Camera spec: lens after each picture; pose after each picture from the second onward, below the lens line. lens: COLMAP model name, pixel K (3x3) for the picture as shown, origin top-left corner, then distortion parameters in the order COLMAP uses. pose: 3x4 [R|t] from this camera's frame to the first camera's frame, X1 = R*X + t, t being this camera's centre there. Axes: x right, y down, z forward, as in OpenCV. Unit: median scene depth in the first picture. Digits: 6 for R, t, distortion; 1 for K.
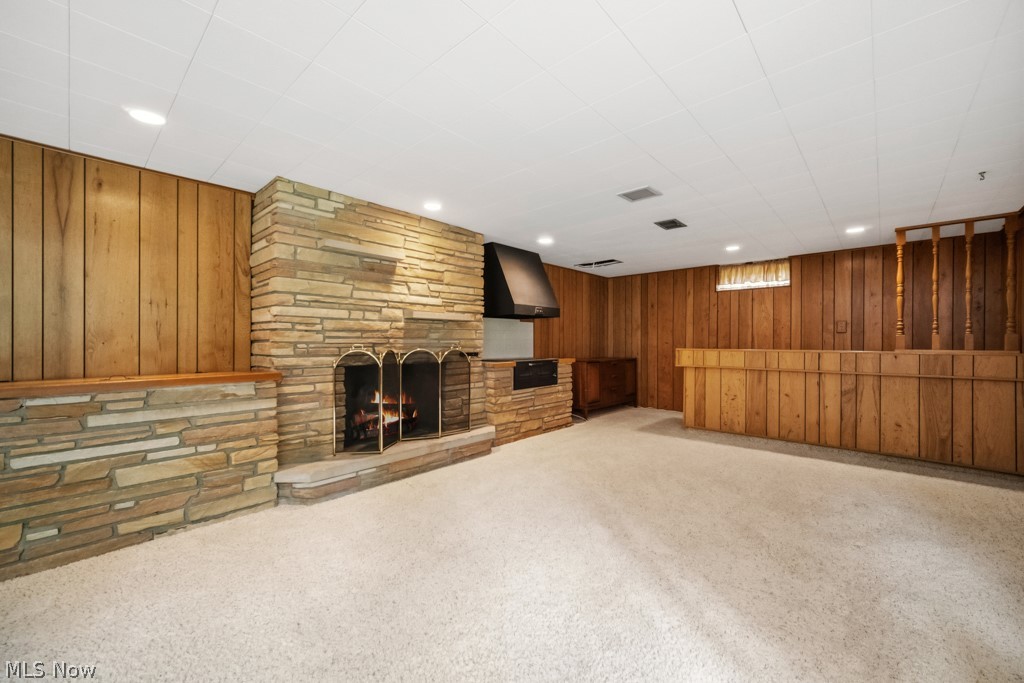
lens RADIAL K [[418.0, 0, 509.0], [0, 418.0, 337.2], [0, 0, 1]] dist [-0.004122, -0.000194]
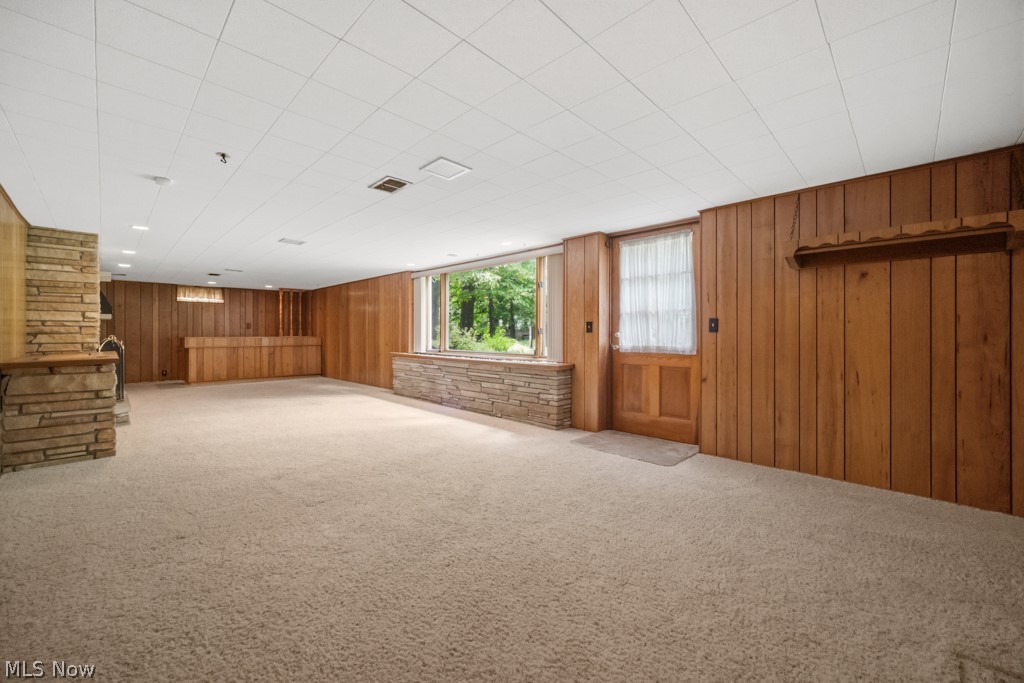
lens RADIAL K [[418.0, 0, 509.0], [0, 418.0, 337.2], [0, 0, 1]] dist [-0.004122, -0.000194]
pose [[0.049357, -0.006678, 0.998759, -1.139259], [-0.010798, 0.999916, 0.007219, 0.001026], [-0.998723, -0.011141, 0.049281, -0.371017]]
